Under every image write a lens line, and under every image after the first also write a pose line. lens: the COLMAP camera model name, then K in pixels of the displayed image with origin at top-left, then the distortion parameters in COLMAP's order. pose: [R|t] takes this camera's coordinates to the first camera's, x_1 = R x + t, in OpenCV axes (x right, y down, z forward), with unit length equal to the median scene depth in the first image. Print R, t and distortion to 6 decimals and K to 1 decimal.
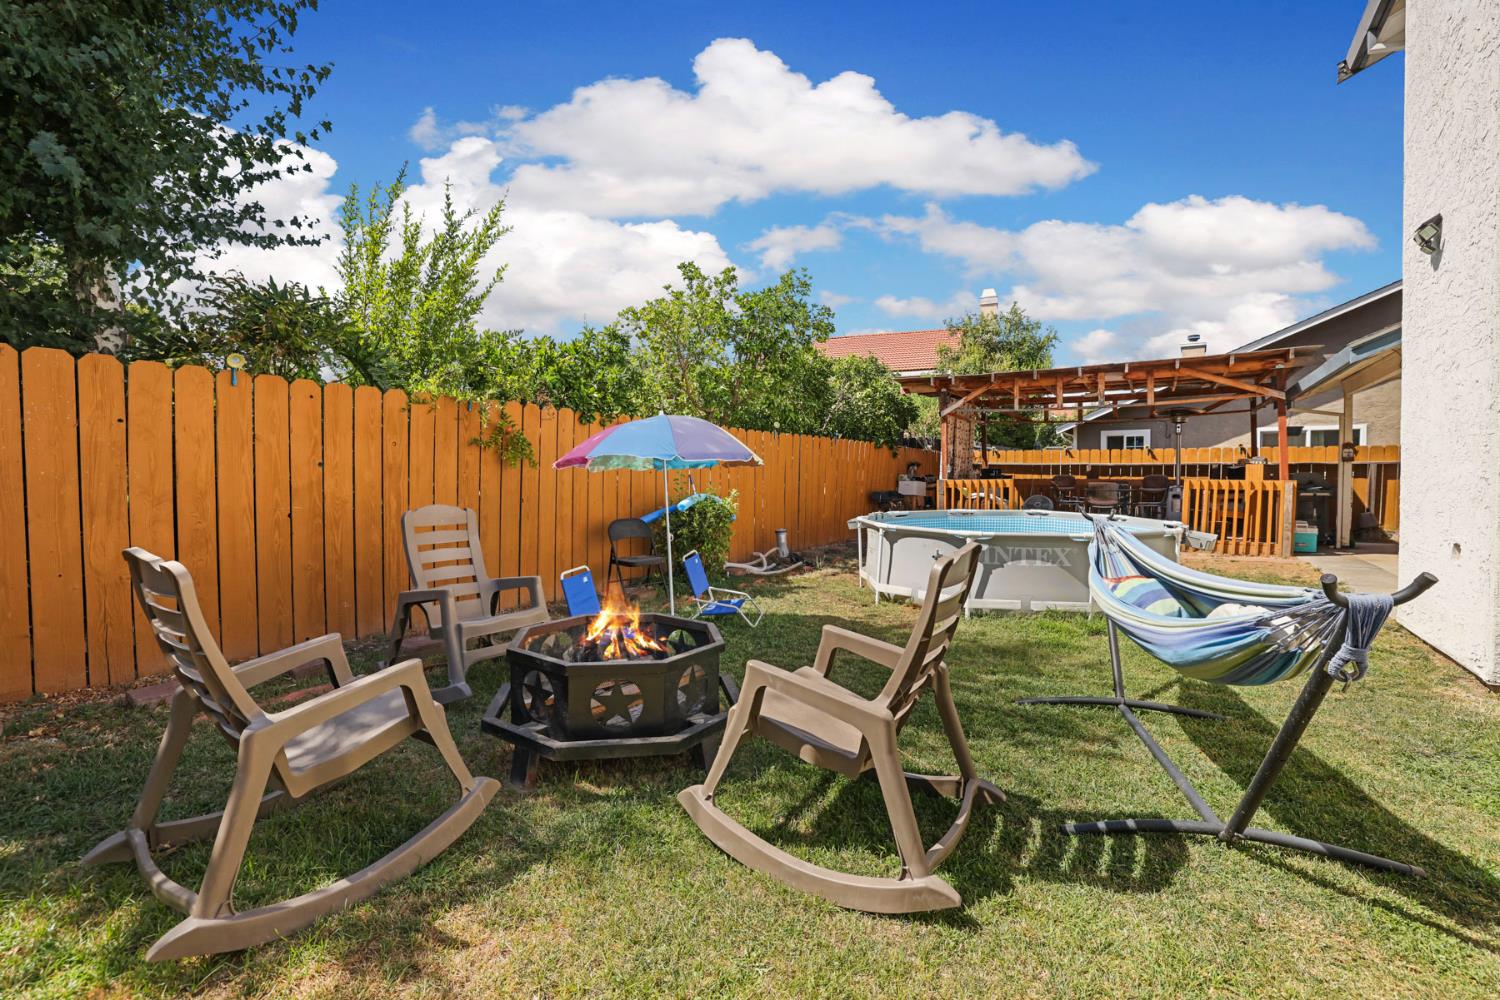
lens RADIAL K [[639.6, 0, 750.1], [0, 639.6, 490.9], [0, 0, 1]] dist [-0.050630, 0.014979]
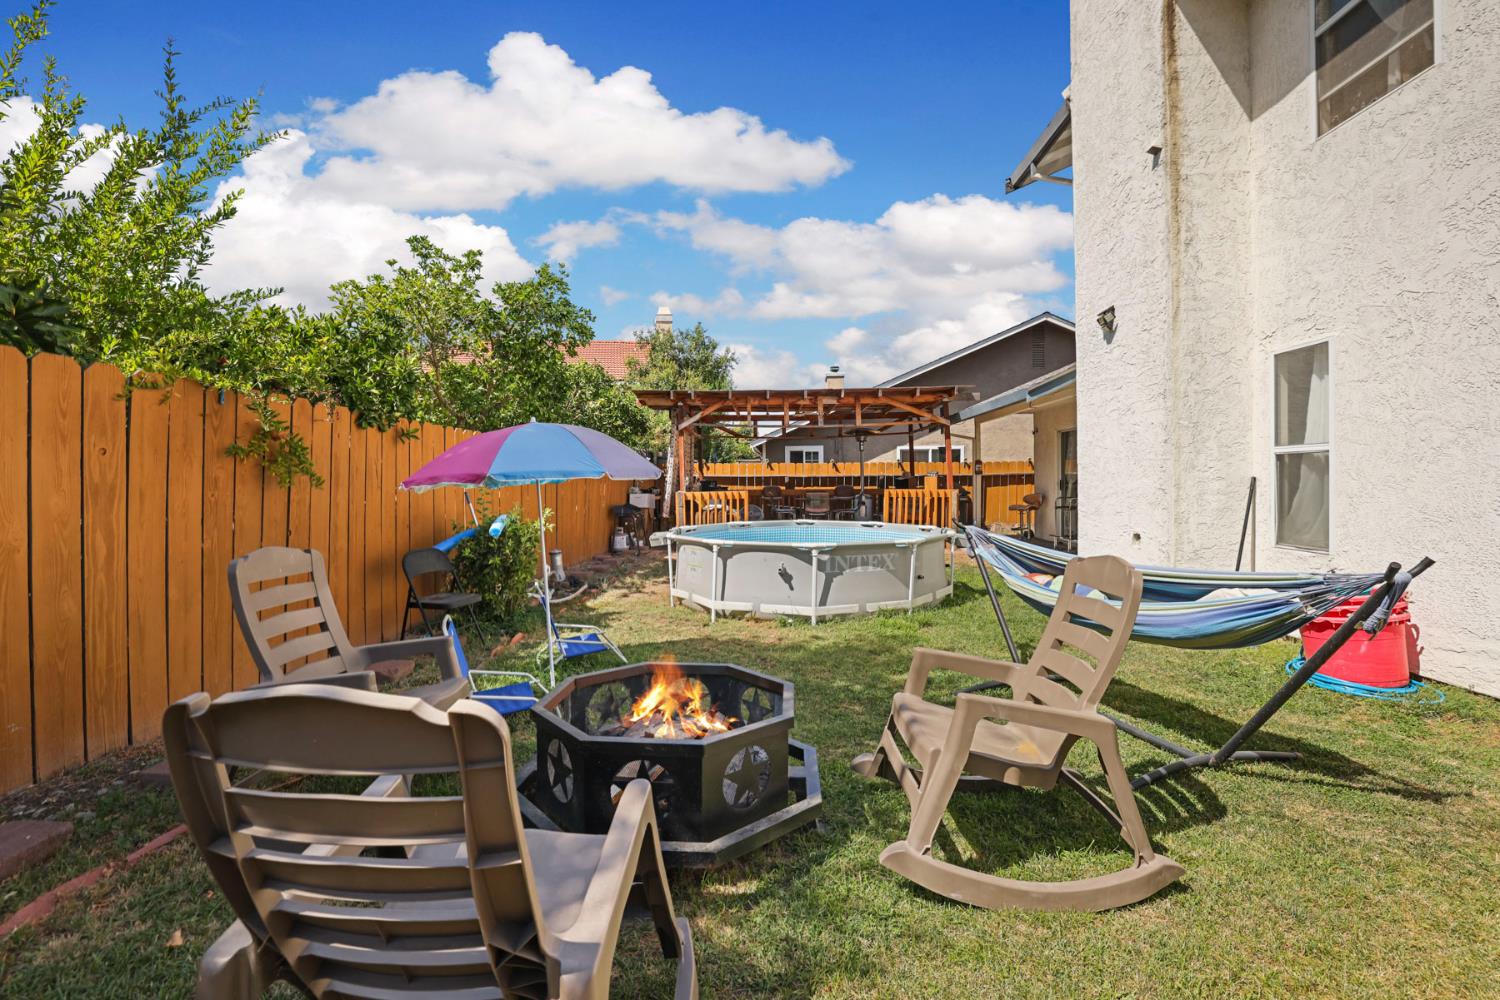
lens RADIAL K [[649.4, 0, 752.2], [0, 649.4, 486.4], [0, 0, 1]] dist [-0.052264, 0.016423]
pose [[0.857020, -0.009340, 0.515199, -0.194735], [0.021421, 0.999617, -0.017512, -0.009249], [-0.514838, 0.026045, 0.856892, 0.082481]]
